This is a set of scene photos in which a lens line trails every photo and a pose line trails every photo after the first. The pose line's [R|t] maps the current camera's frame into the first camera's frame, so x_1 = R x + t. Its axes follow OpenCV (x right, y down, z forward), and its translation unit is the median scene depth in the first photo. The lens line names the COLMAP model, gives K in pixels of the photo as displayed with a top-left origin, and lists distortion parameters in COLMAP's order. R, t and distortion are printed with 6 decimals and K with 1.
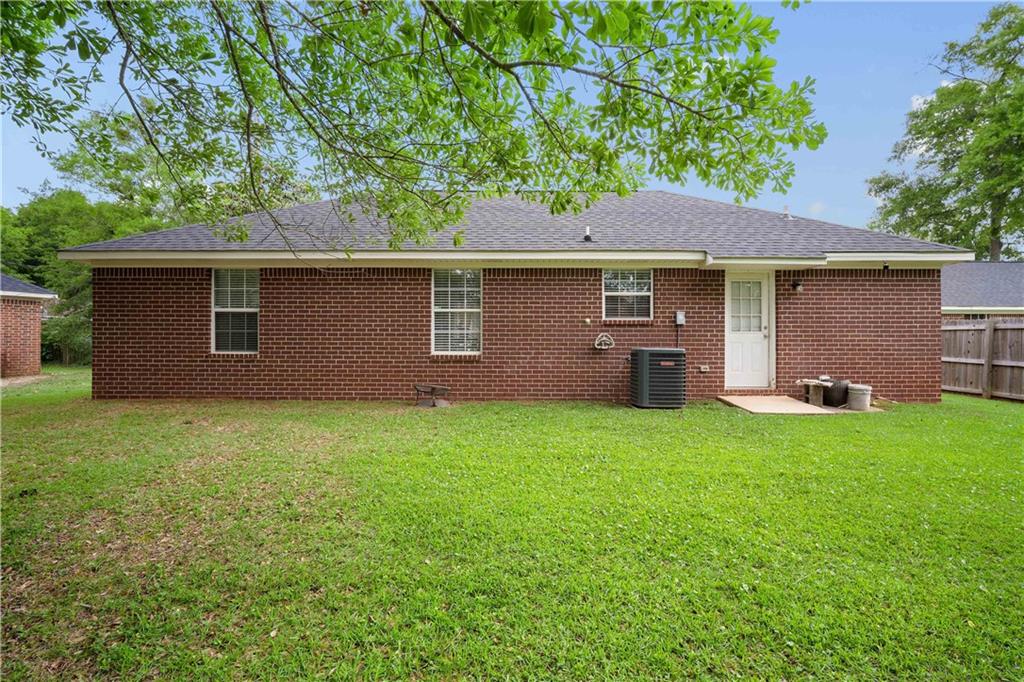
lens RADIAL K [[450.2, 0, 516.0], [0, 450.2, 340.5], [0, 0, 1]] dist [-0.009564, 0.000525]
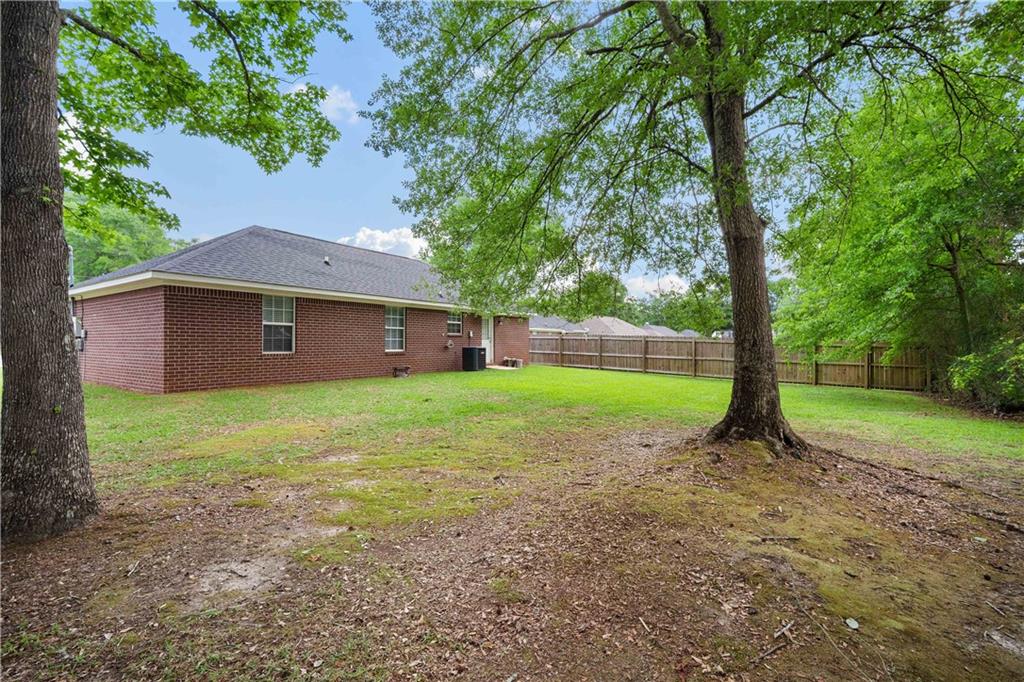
lens RADIAL K [[450.2, 0, 516.0], [0, 450.2, 340.5], [0, 0, 1]] dist [-0.009564, 0.000525]
pose [[0.537123, 0.002023, 0.843502, -1.460224], [0.008656, 0.999931, -0.007910, 0.005667], [-0.843460, 0.011549, 0.537068, -0.451933]]
